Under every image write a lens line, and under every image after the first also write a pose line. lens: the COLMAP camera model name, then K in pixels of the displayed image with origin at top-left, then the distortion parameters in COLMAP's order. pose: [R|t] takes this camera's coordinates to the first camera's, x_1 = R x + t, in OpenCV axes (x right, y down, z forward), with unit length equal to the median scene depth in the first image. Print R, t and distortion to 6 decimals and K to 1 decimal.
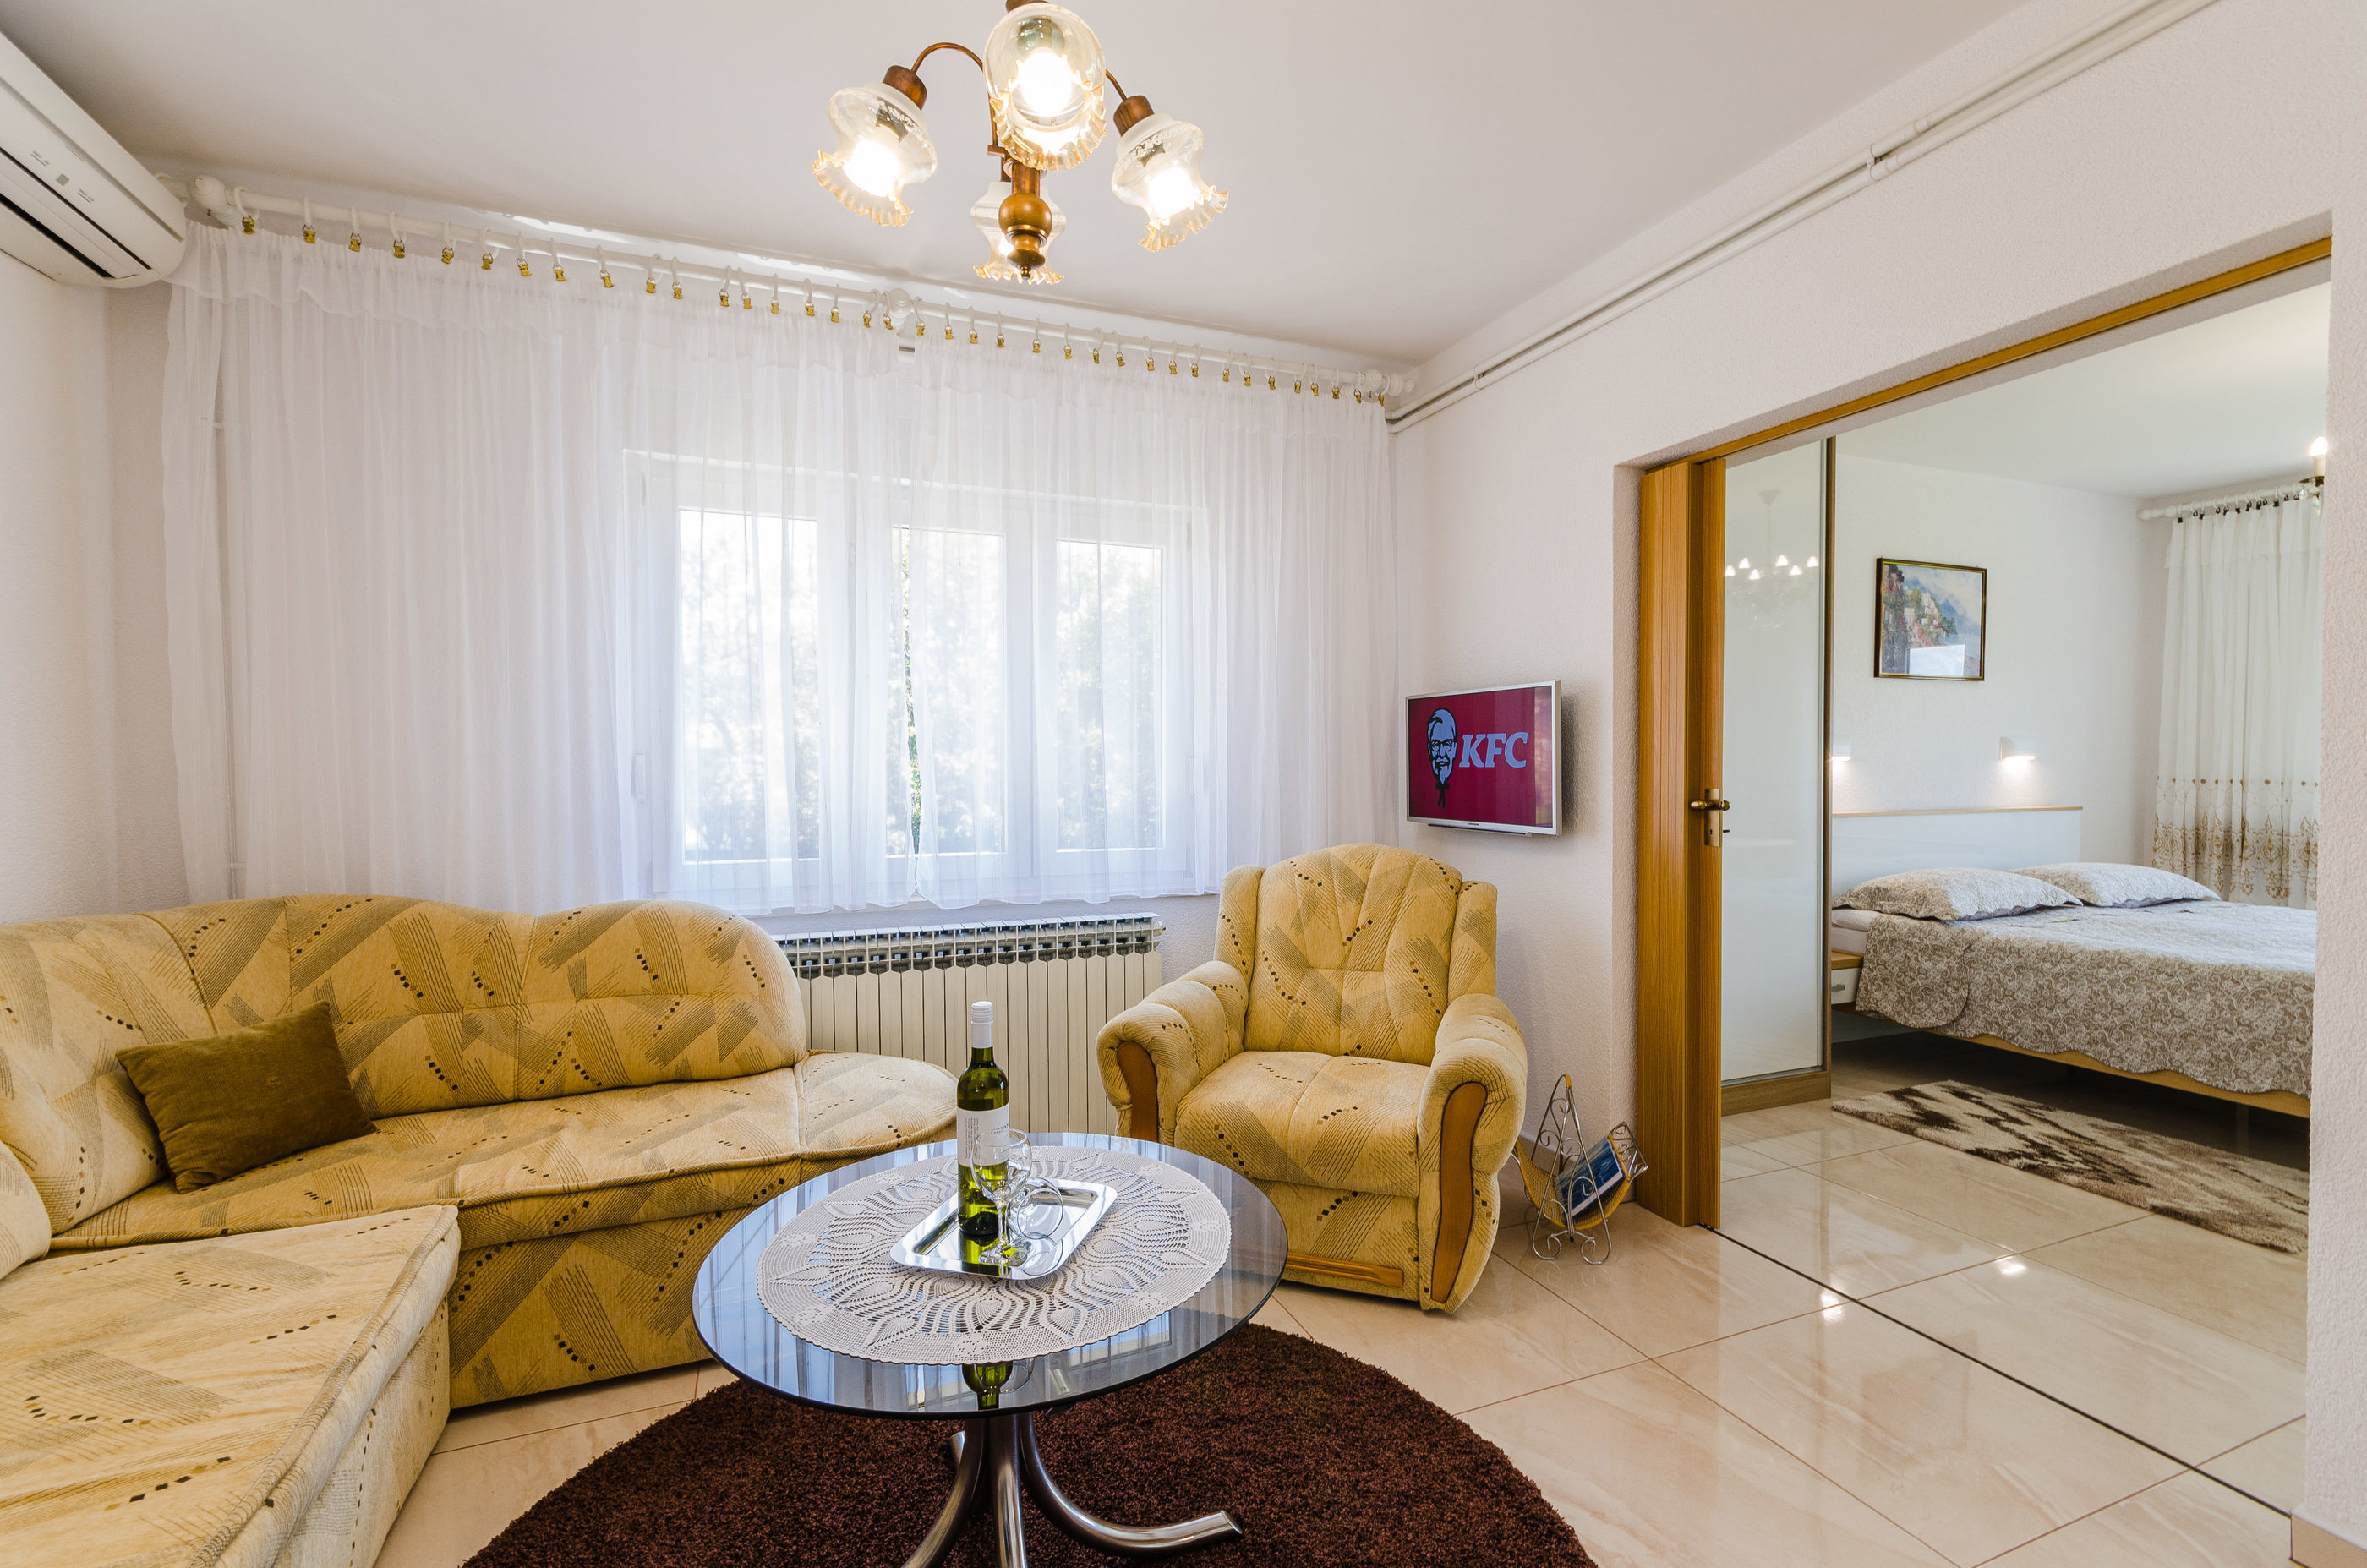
lens RADIAL K [[1036.1, 0, 1194.4], [0, 1036.1, 794.3], [0, 0, 1]] dist [-0.000540, 0.000806]
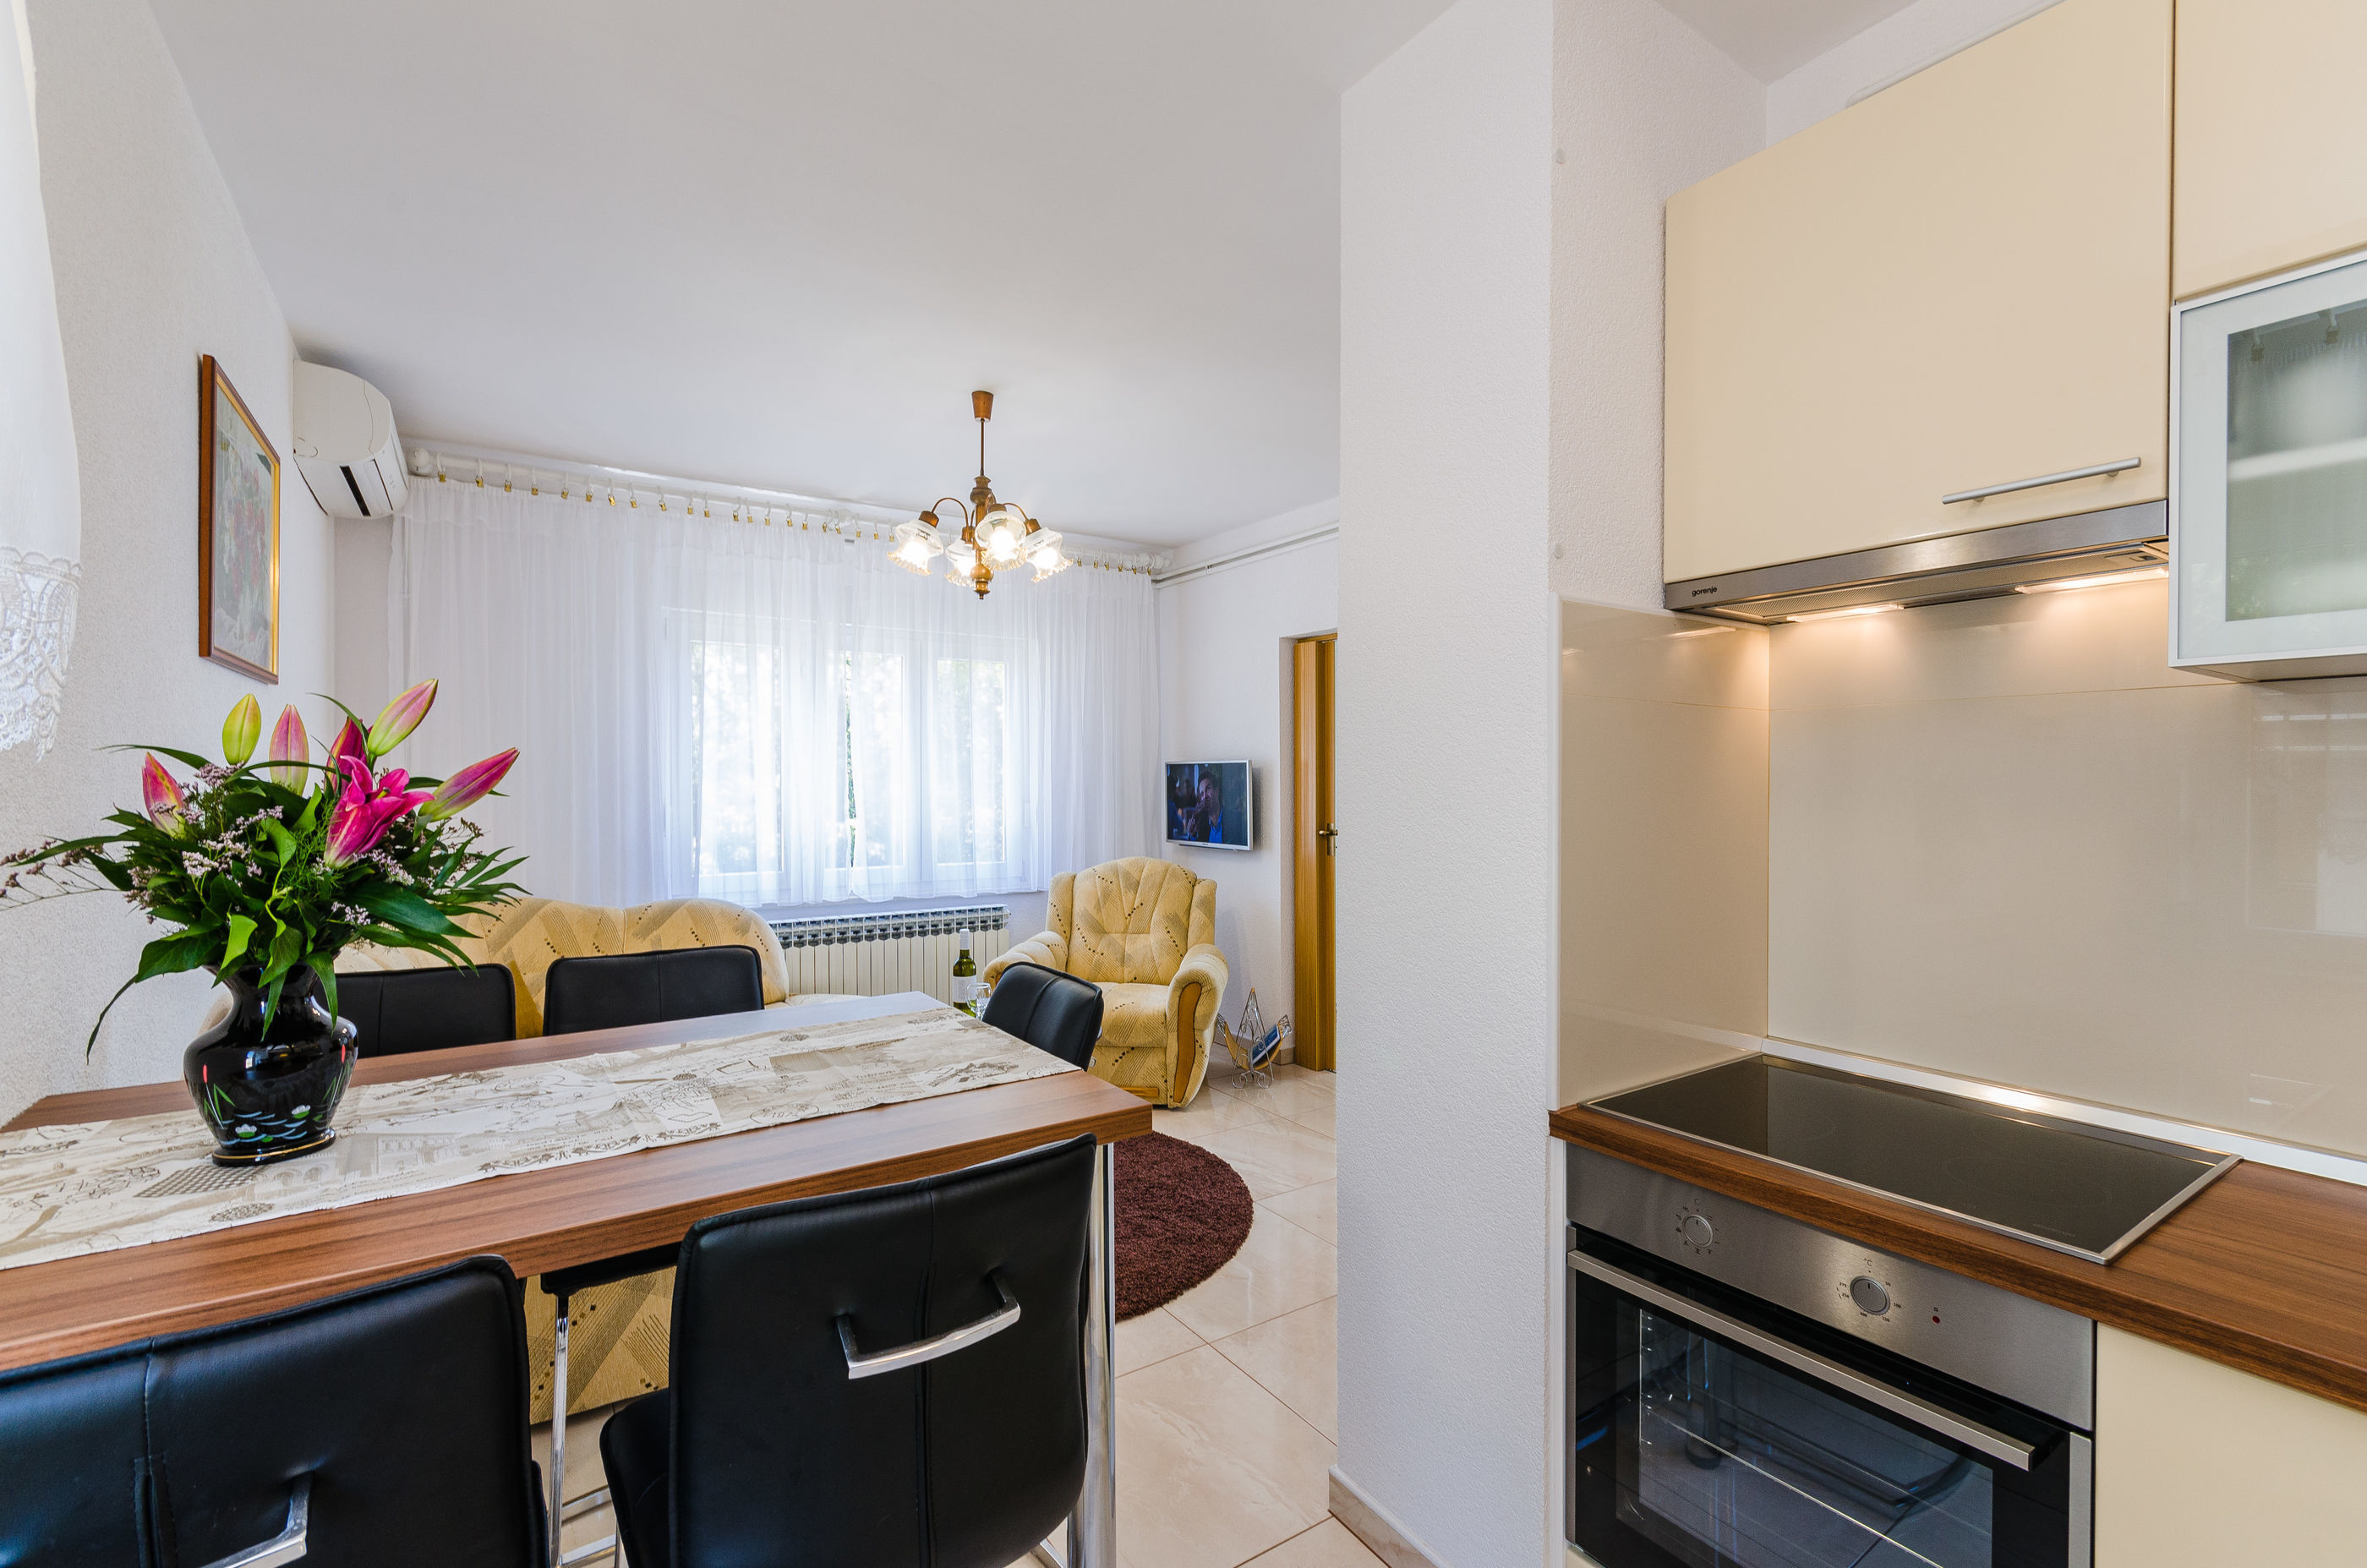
lens RADIAL K [[1036.1, 0, 1194.4], [0, 1036.1, 794.3], [0, 0, 1]] dist [-0.000540, 0.000806]
pose [[0.978133, -0.000606, 0.207981, -0.094831], [0.004051, 0.999861, -0.016142, -0.025986], [-0.207943, 0.016632, 0.978000, -0.656270]]
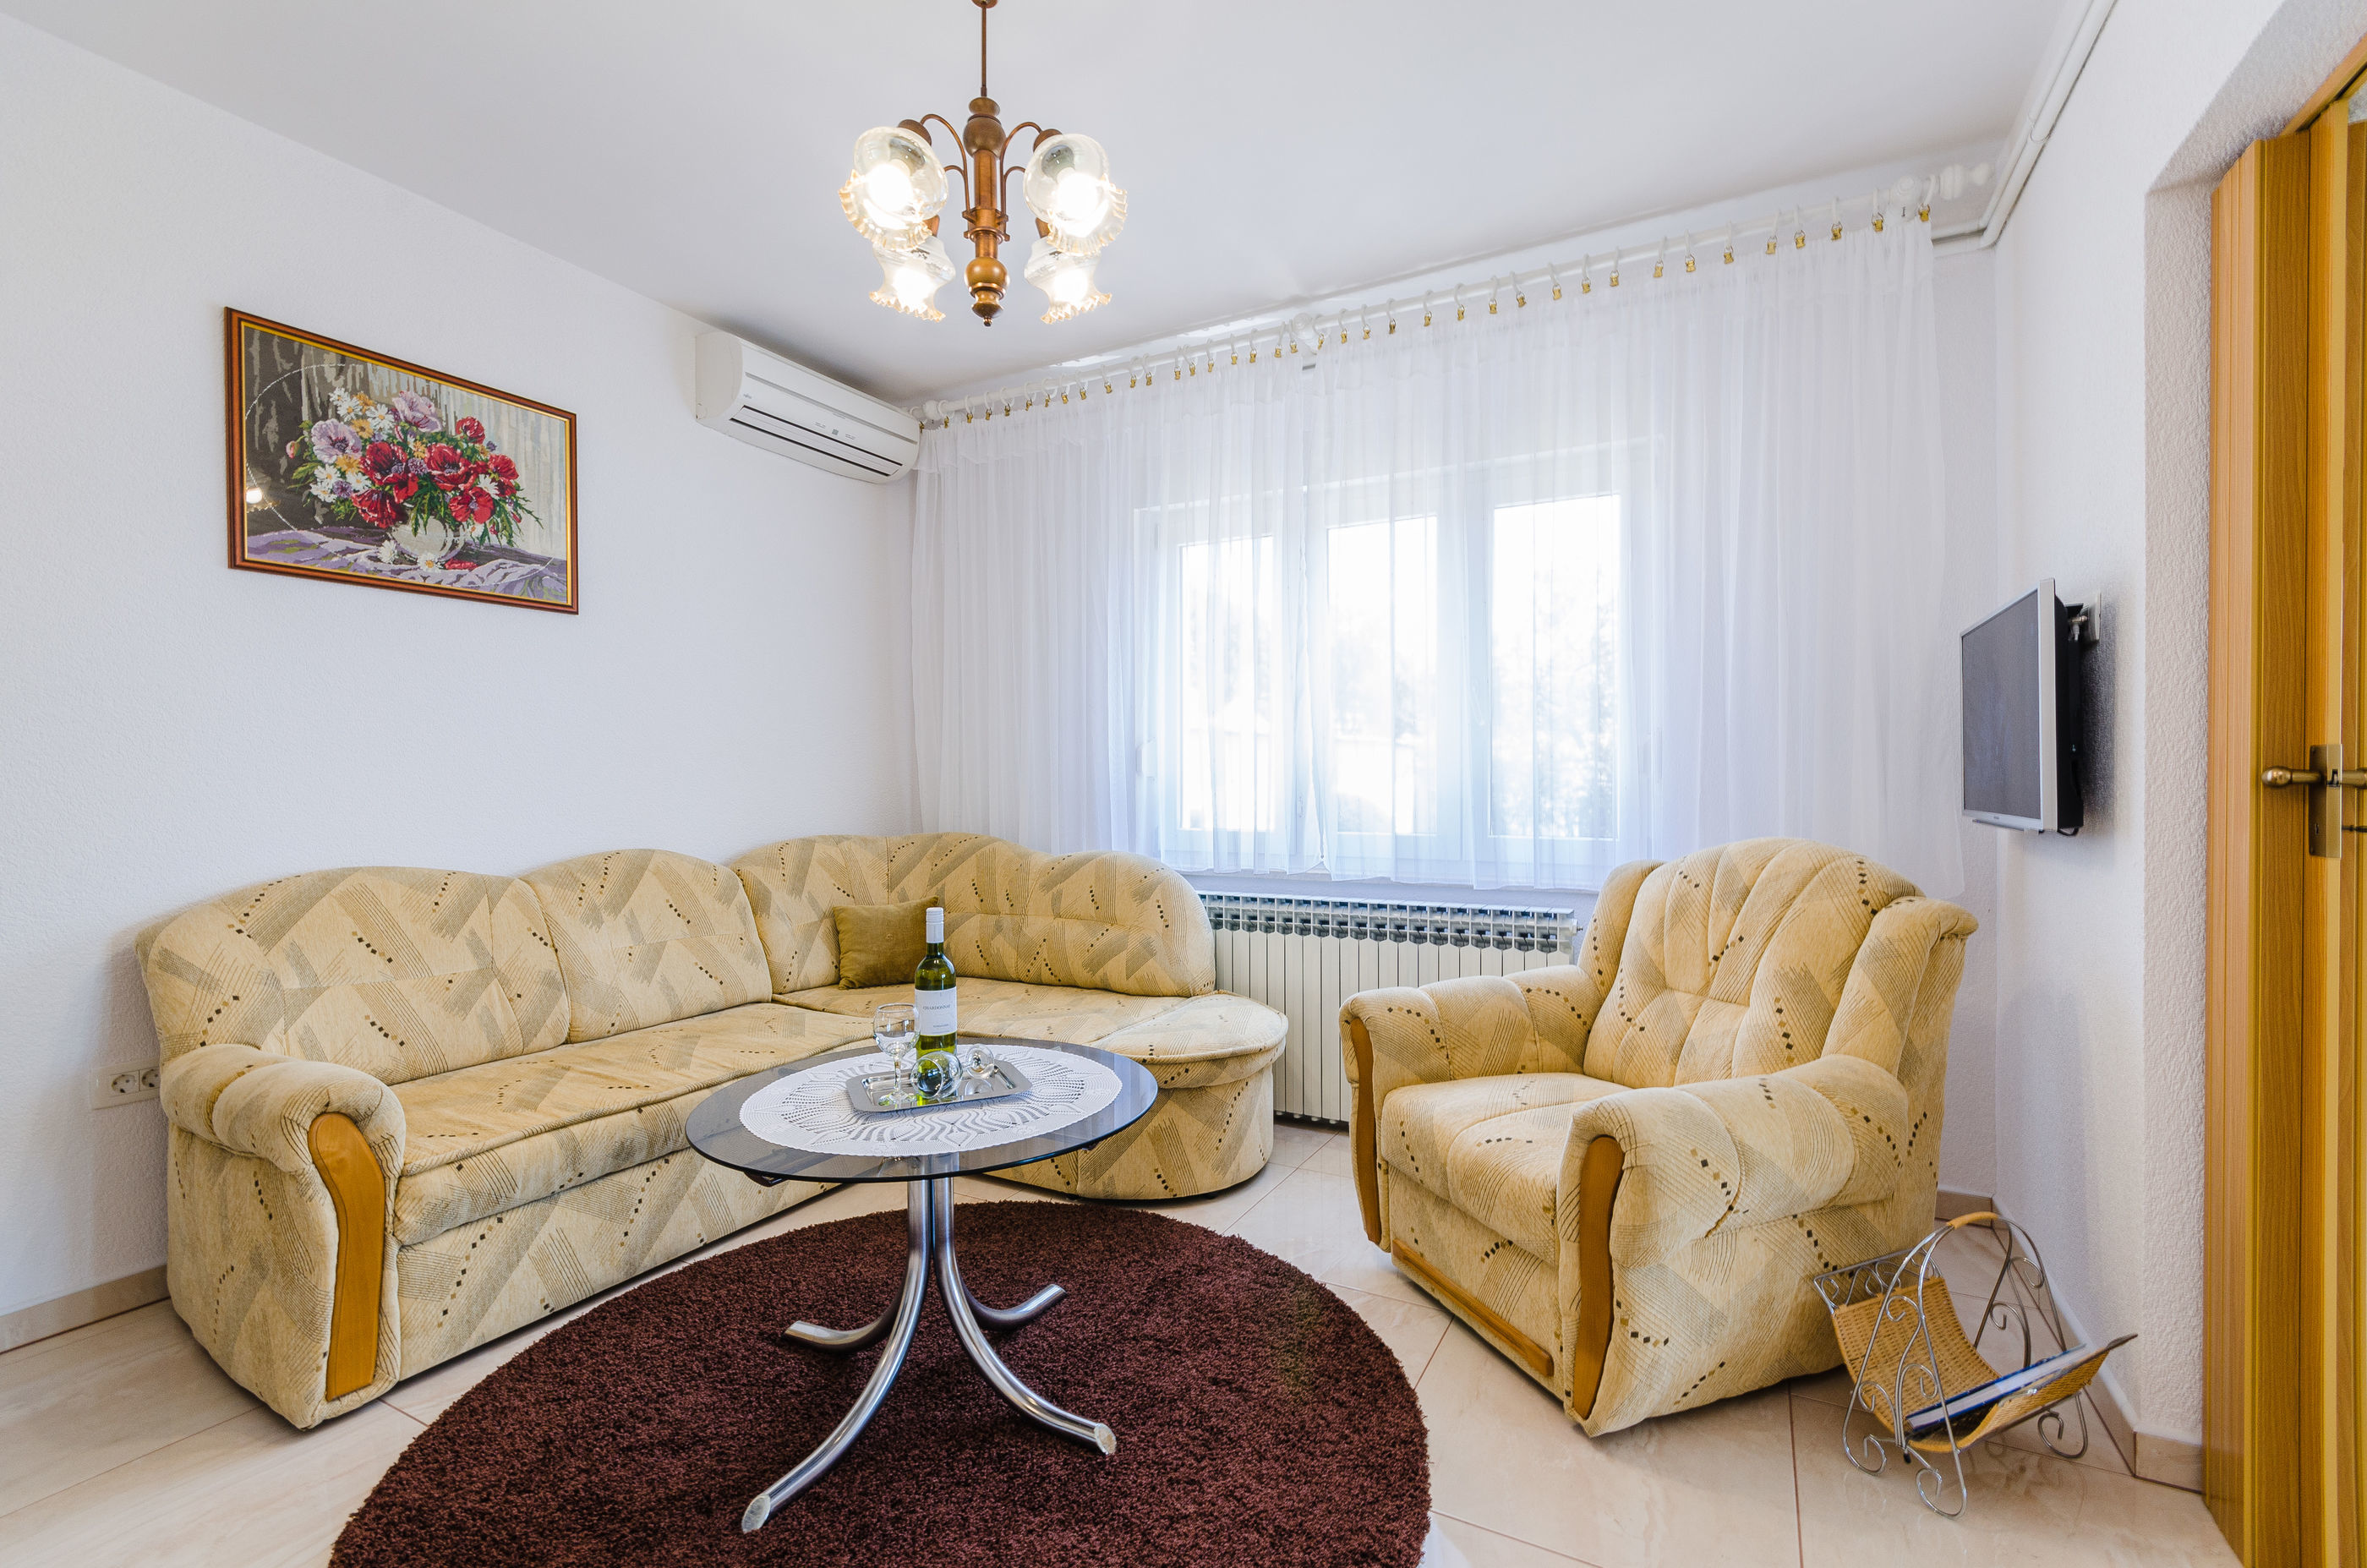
lens RADIAL K [[1036.1, 0, 1194.4], [0, 1036.1, 794.3], [0, 0, 1]] dist [-0.000540, 0.000806]
pose [[0.637477, 0.010248, -0.770401, 0.505384], [-0.021088, 0.999769, -0.004151, 0.030917], [0.770180, 0.018892, 0.637546, 0.222694]]
